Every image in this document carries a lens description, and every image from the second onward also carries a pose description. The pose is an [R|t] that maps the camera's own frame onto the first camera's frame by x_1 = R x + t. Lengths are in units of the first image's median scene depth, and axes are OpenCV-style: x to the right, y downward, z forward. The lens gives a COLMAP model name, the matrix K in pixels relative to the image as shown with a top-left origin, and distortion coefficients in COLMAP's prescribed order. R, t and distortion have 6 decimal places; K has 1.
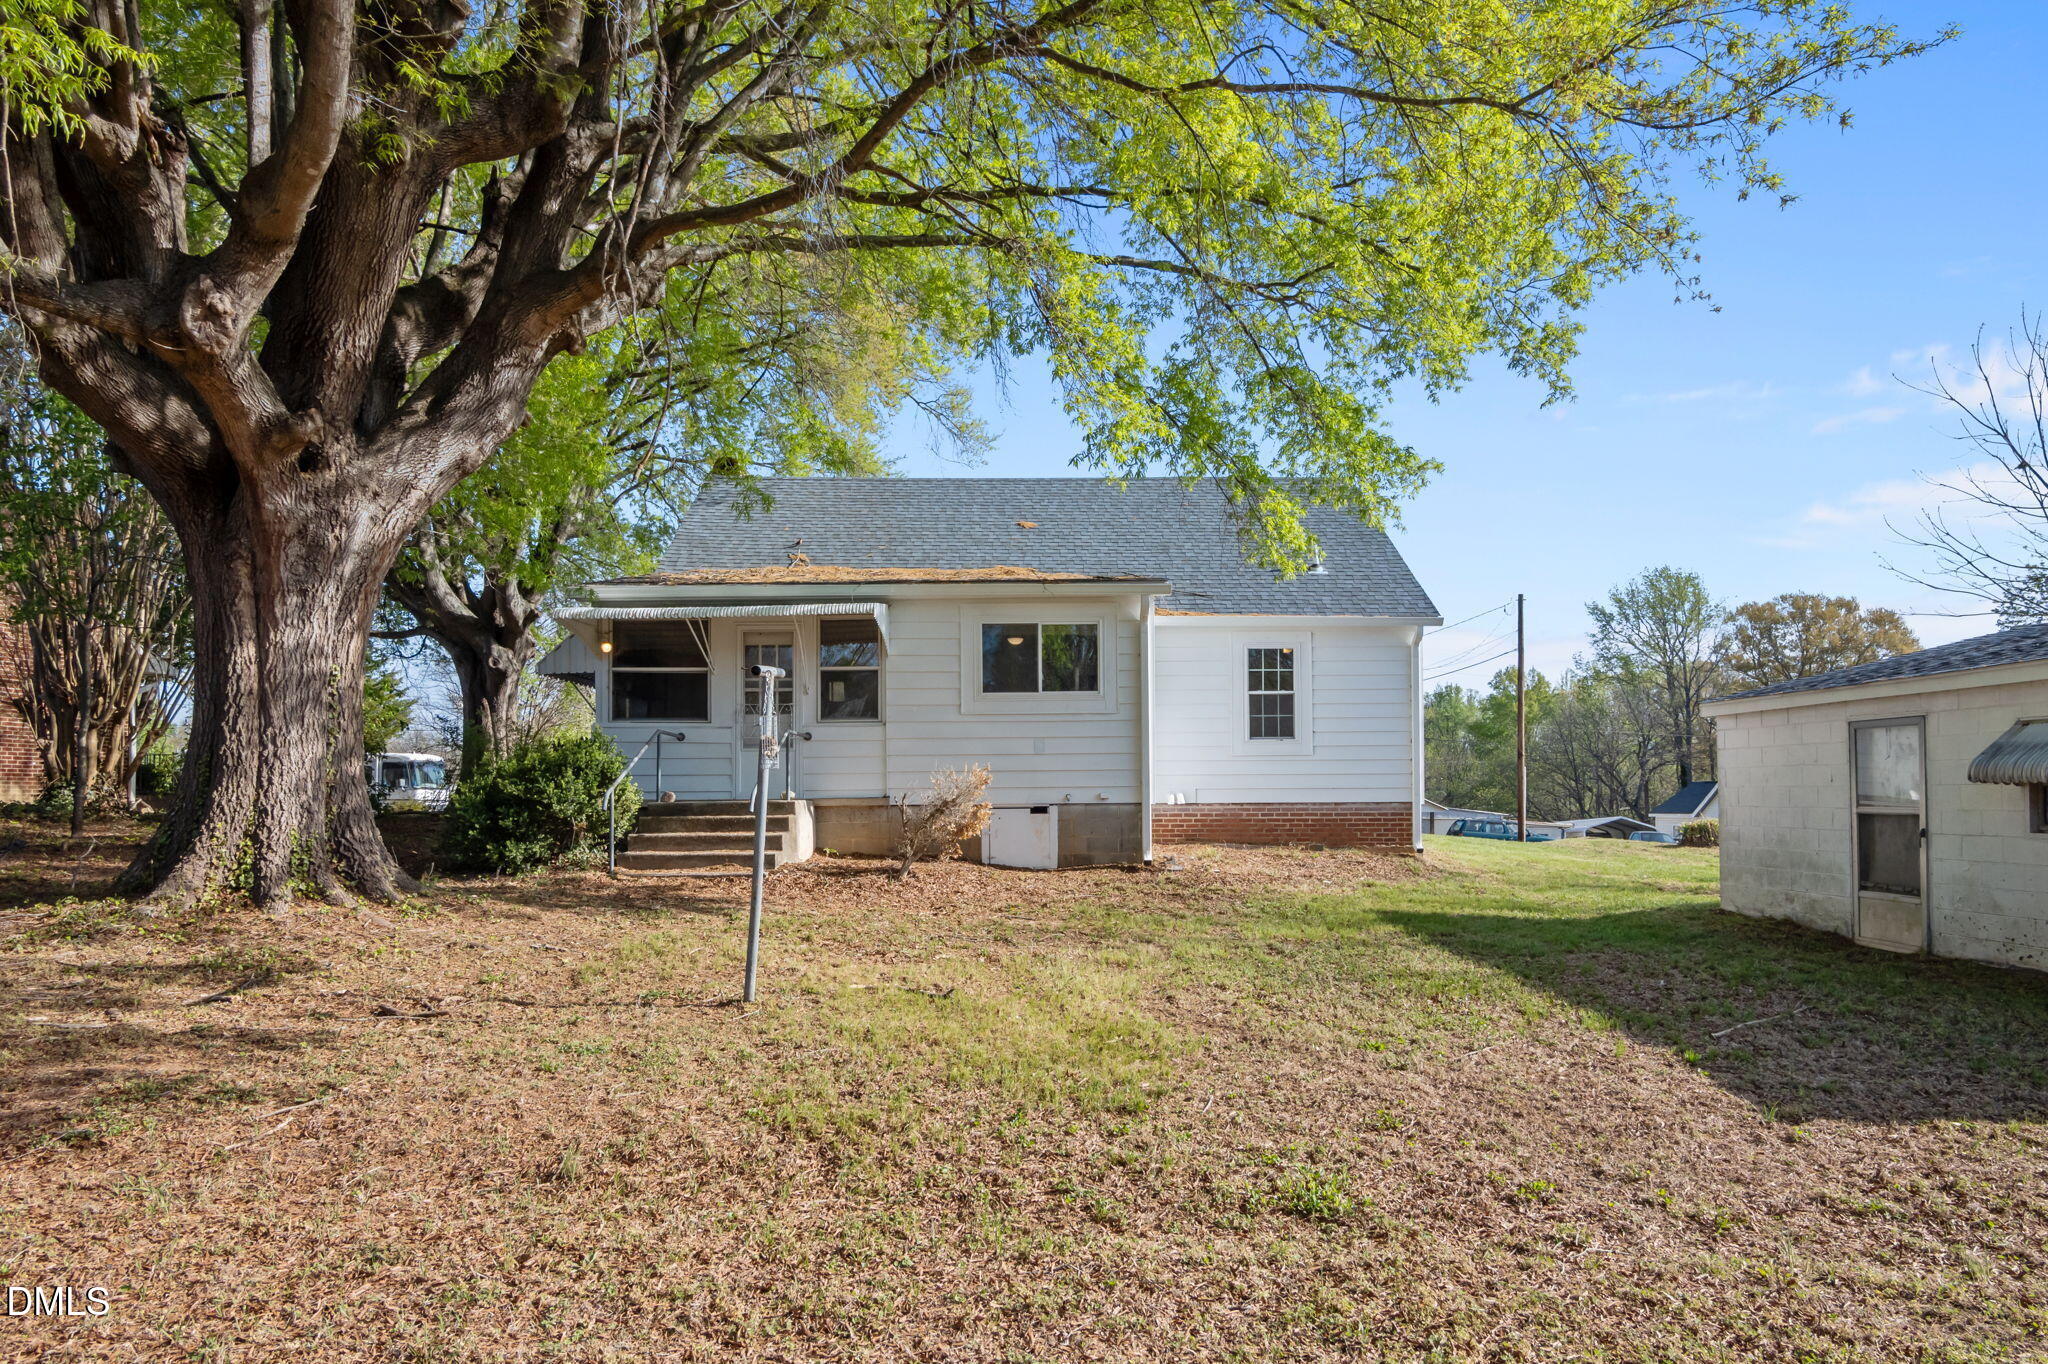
lens RADIAL K [[1518.6, 0, 988.6], [0, 1518.6, 744.2], [0, 0, 1]] dist [0.002920, 0.000168]
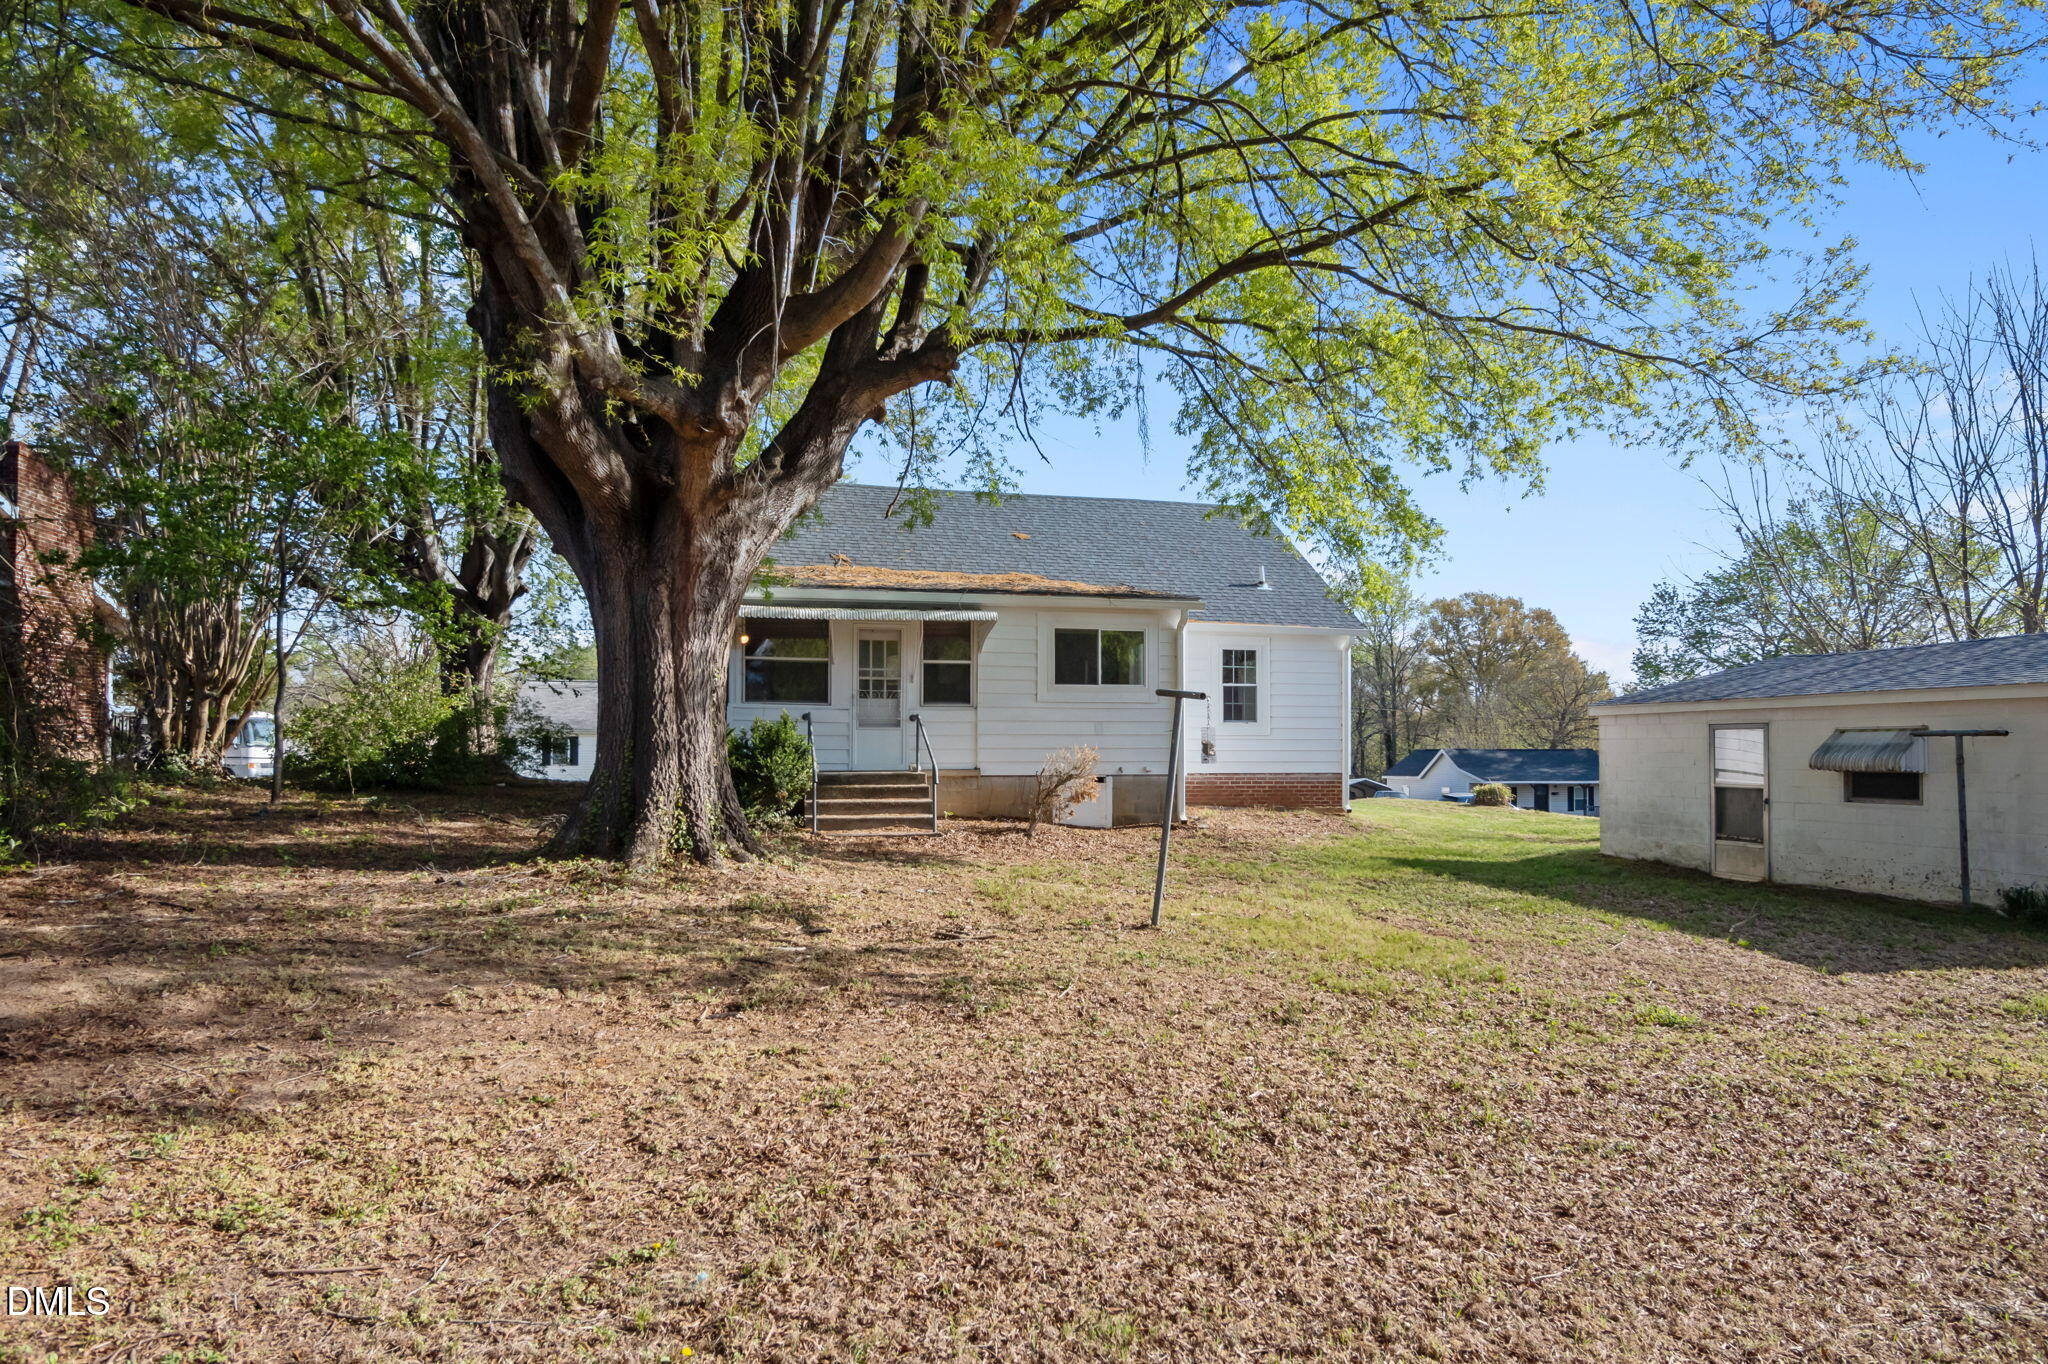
lens RADIAL K [[1528.3, 0, 1024.0], [0, 1528.3, 682.0], [0, 0, 1]] dist [-0.001576, 0.000225]
pose [[0.962639, 0.019306, 0.270100, -0.364094], [-0.016981, 0.999796, -0.010944, -0.021905], [-0.270256, 0.005949, 0.962770, -0.186598]]
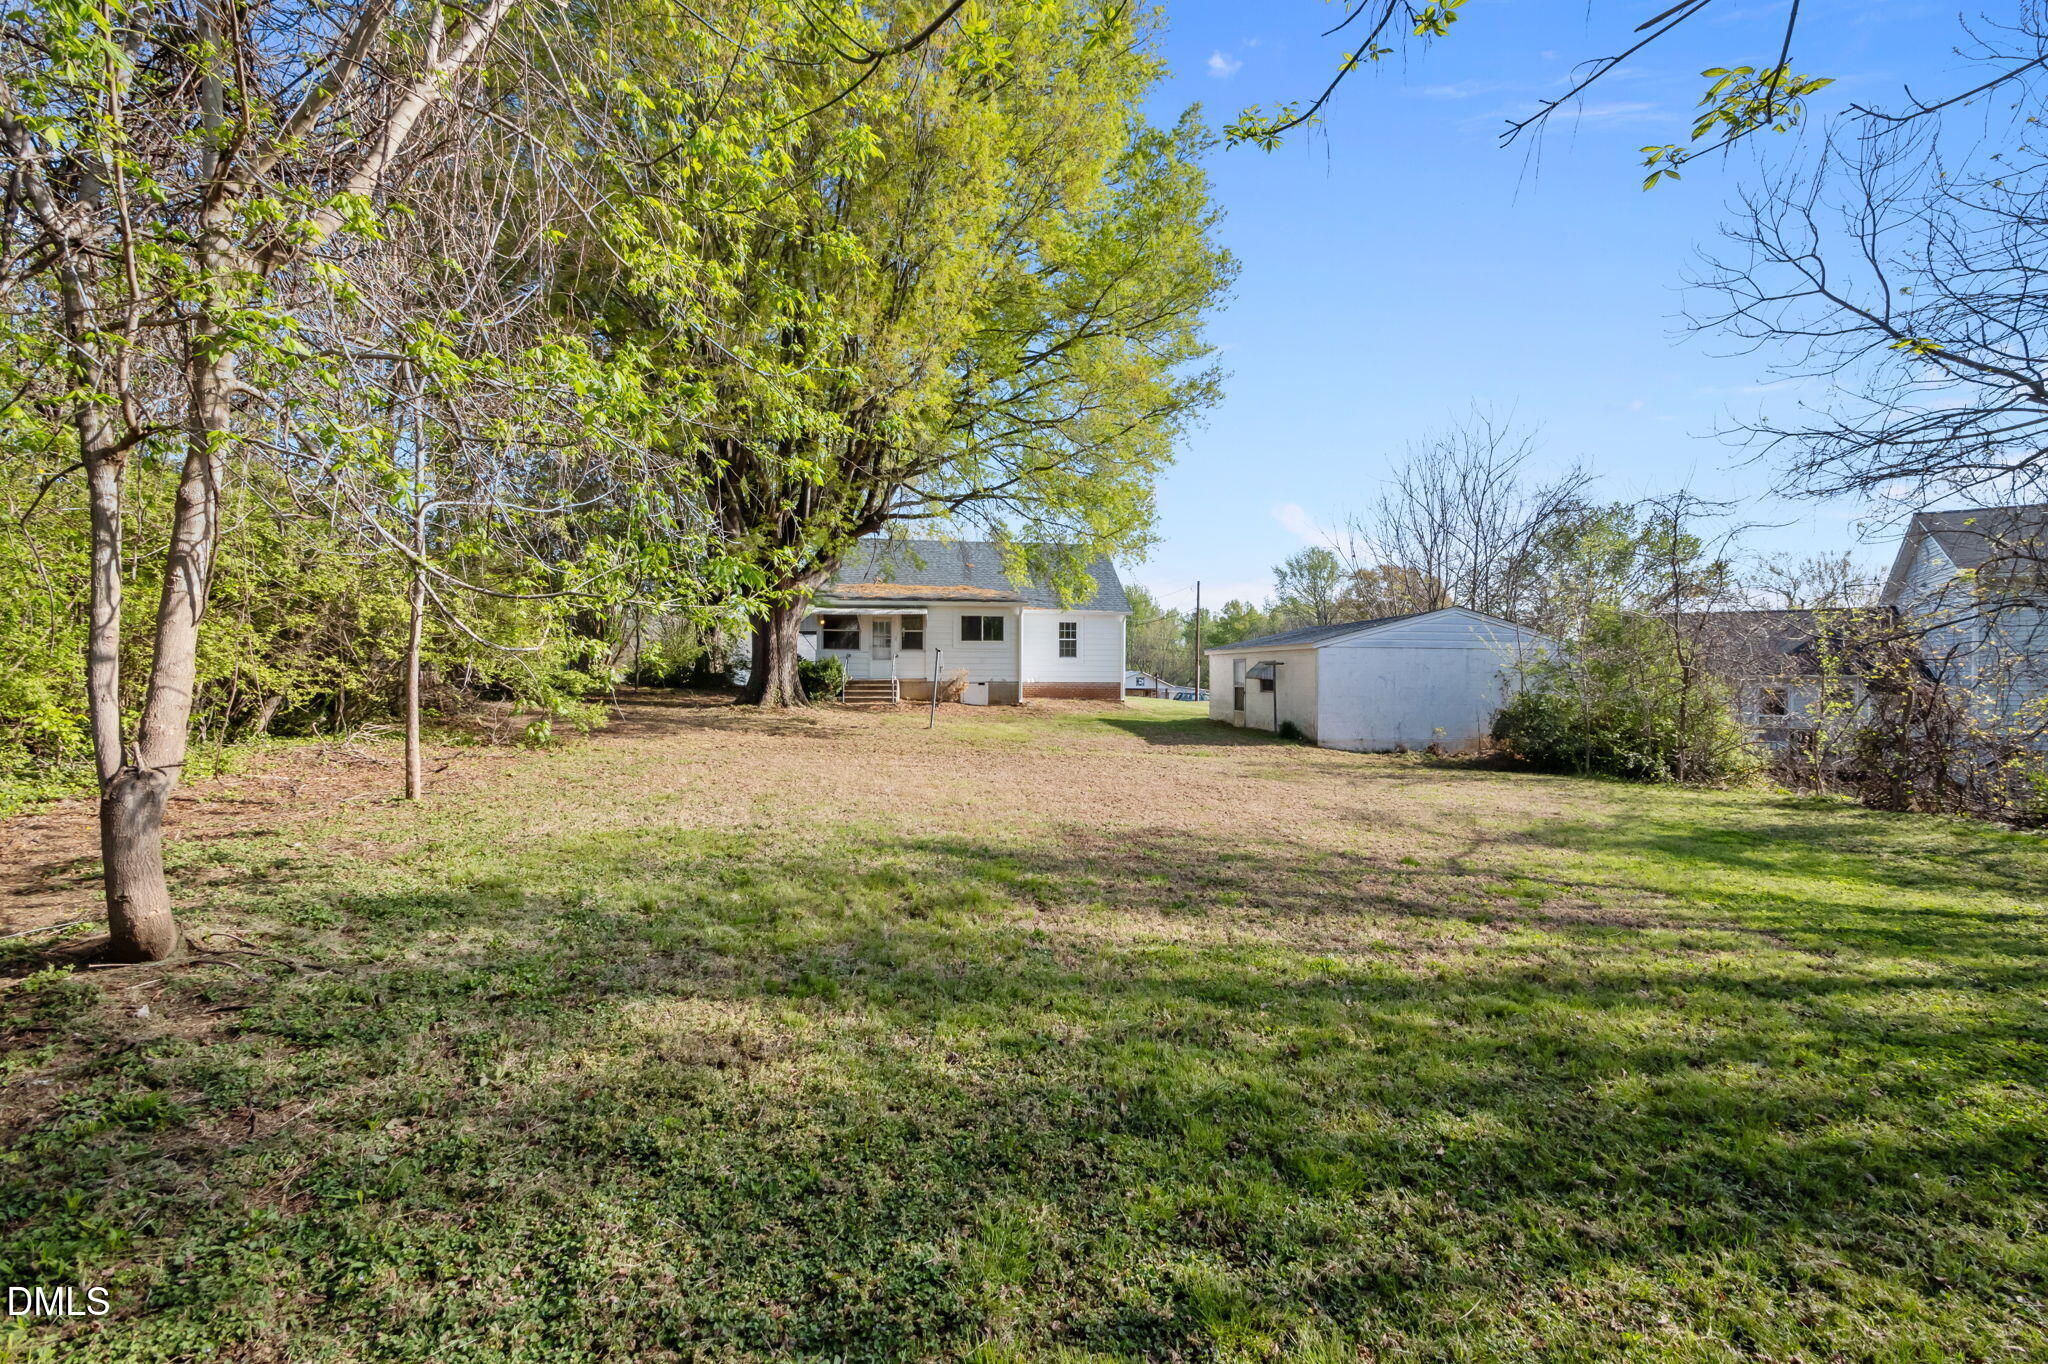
lens RADIAL K [[1528.3, 0, 1024.0], [0, 1528.3, 682.0], [0, 0, 1]] dist [-0.001576, 0.000225]
pose [[0.992392, 0.009340, 0.122762, -0.230346], [-0.014021, 0.999205, 0.037321, -0.064595], [-0.122316, -0.038758, 0.991734, -1.754668]]
